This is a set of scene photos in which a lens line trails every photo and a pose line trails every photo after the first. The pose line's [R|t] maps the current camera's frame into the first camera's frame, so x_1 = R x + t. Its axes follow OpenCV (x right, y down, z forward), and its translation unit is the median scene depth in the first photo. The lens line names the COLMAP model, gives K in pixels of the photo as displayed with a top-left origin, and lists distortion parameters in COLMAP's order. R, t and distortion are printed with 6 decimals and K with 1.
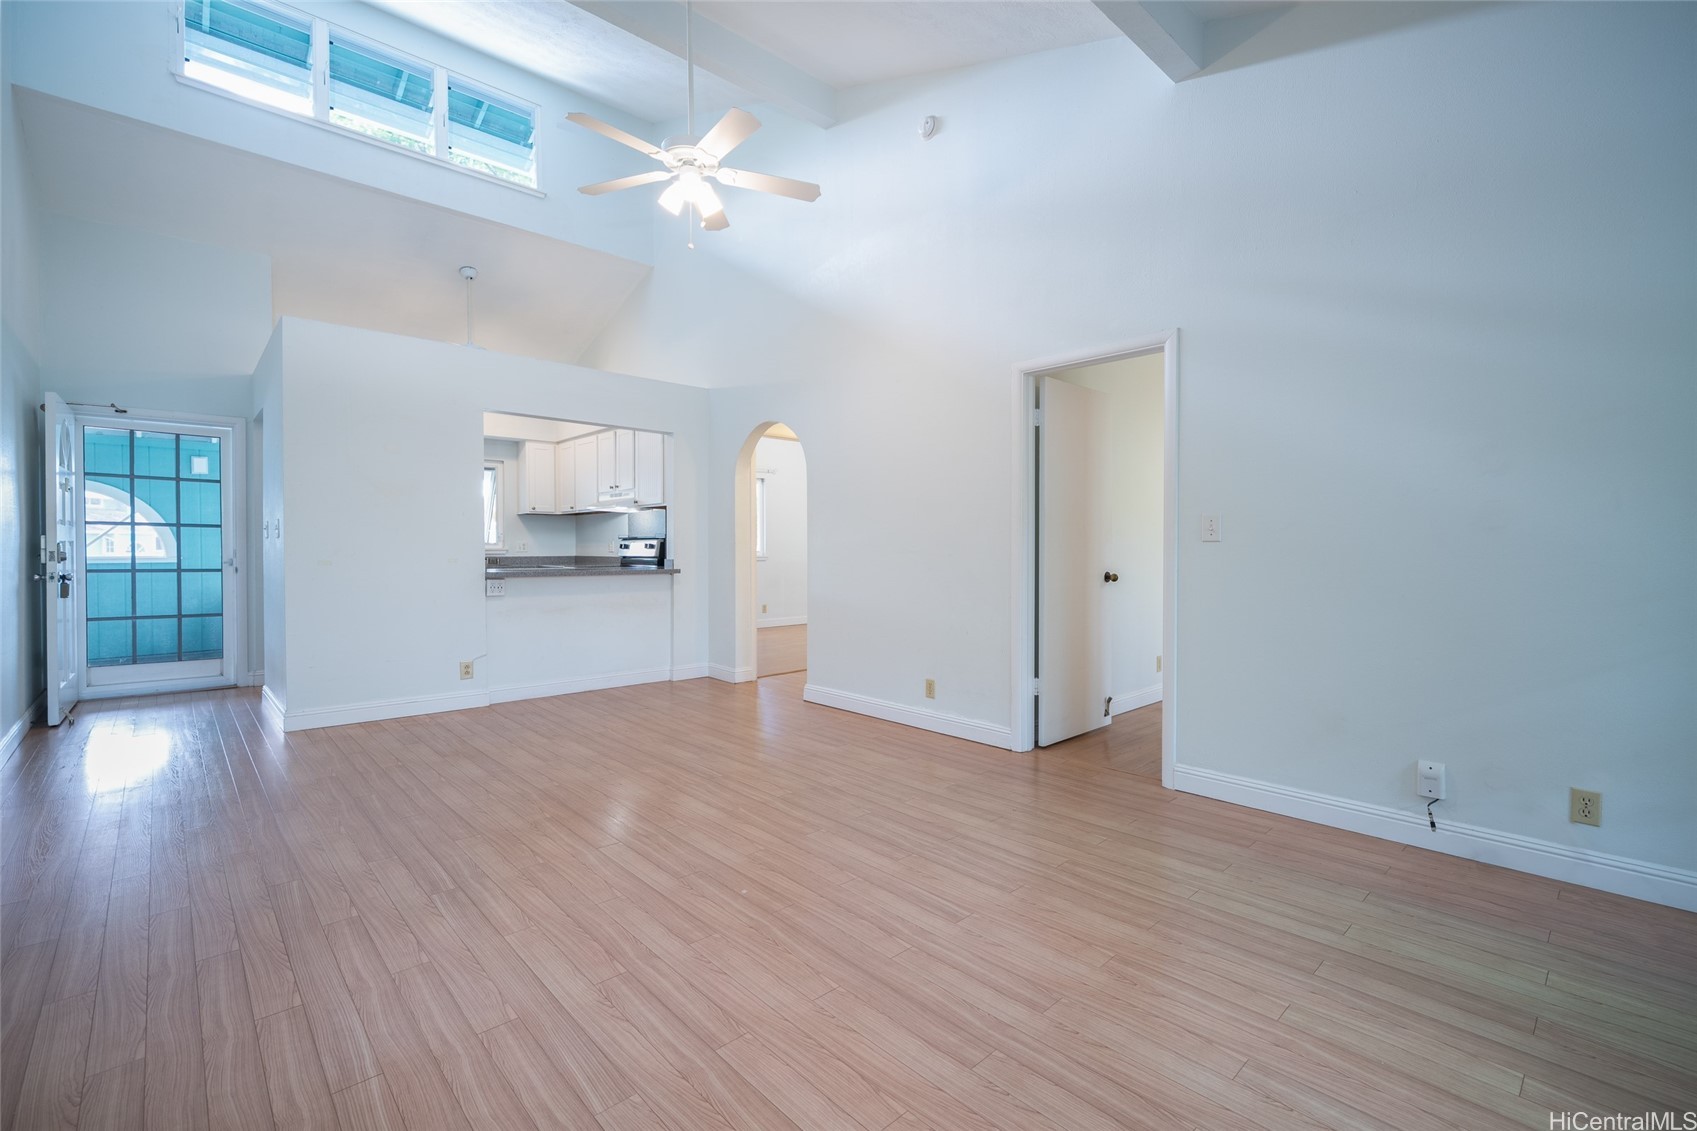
lens RADIAL K [[738.9, 0, 849.4], [0, 738.9, 575.1], [0, 0, 1]] dist [-0.000608, 0.000527]
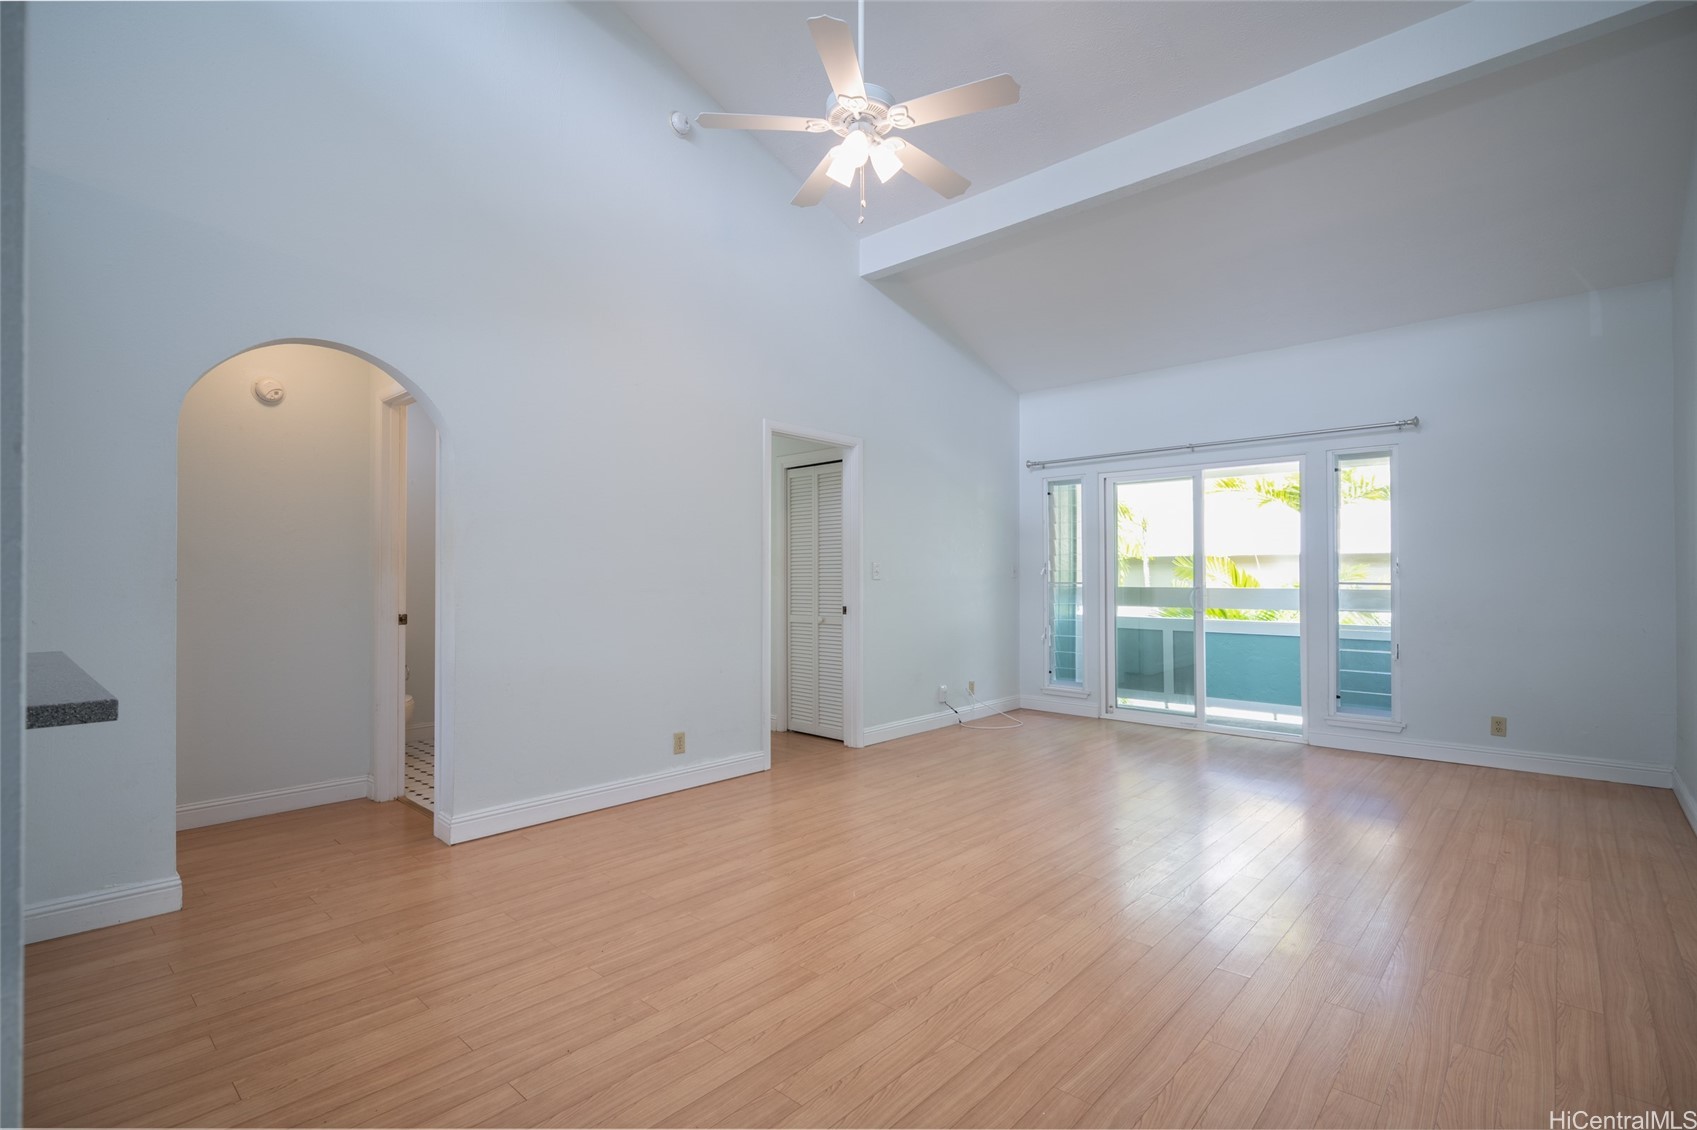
lens RADIAL K [[787.4, 0, 854.5], [0, 787.4, 564.0], [0, 0, 1]] dist [0.001059, 0.000337]
pose [[-0.086857, 0.018645, 0.996046, -1.147326], [0.039219, 0.999114, -0.015283, -0.053299], [-0.995449, 0.037737, -0.087511, 1.151352]]
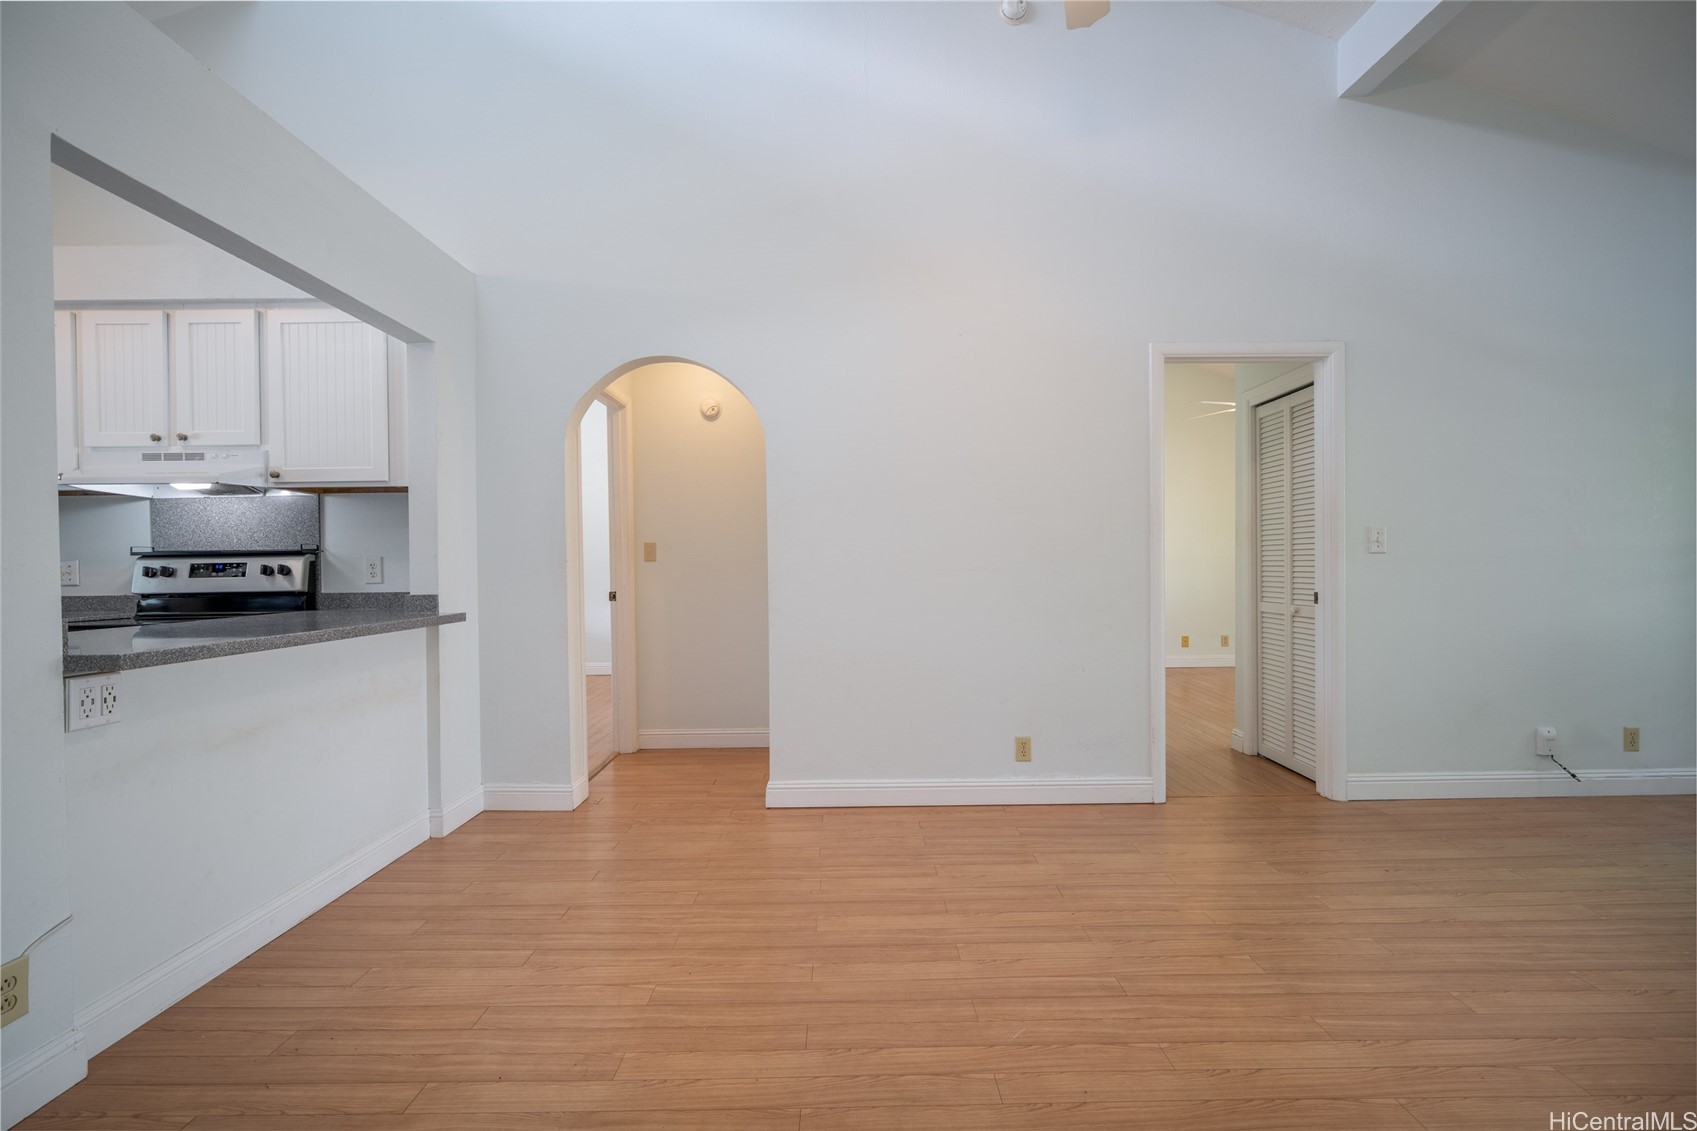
lens RADIAL K [[738.9, 0, 853.6], [0, 738.9, 569.3], [0, 0, 1]] dist [-0.000608, 0.000527]
pose [[0.674492, -0.015230, 0.738125, -0.752714], [0.040085, 0.999068, -0.016015, -0.034166], [-0.737193, 0.040389, 0.674474, 0.811325]]
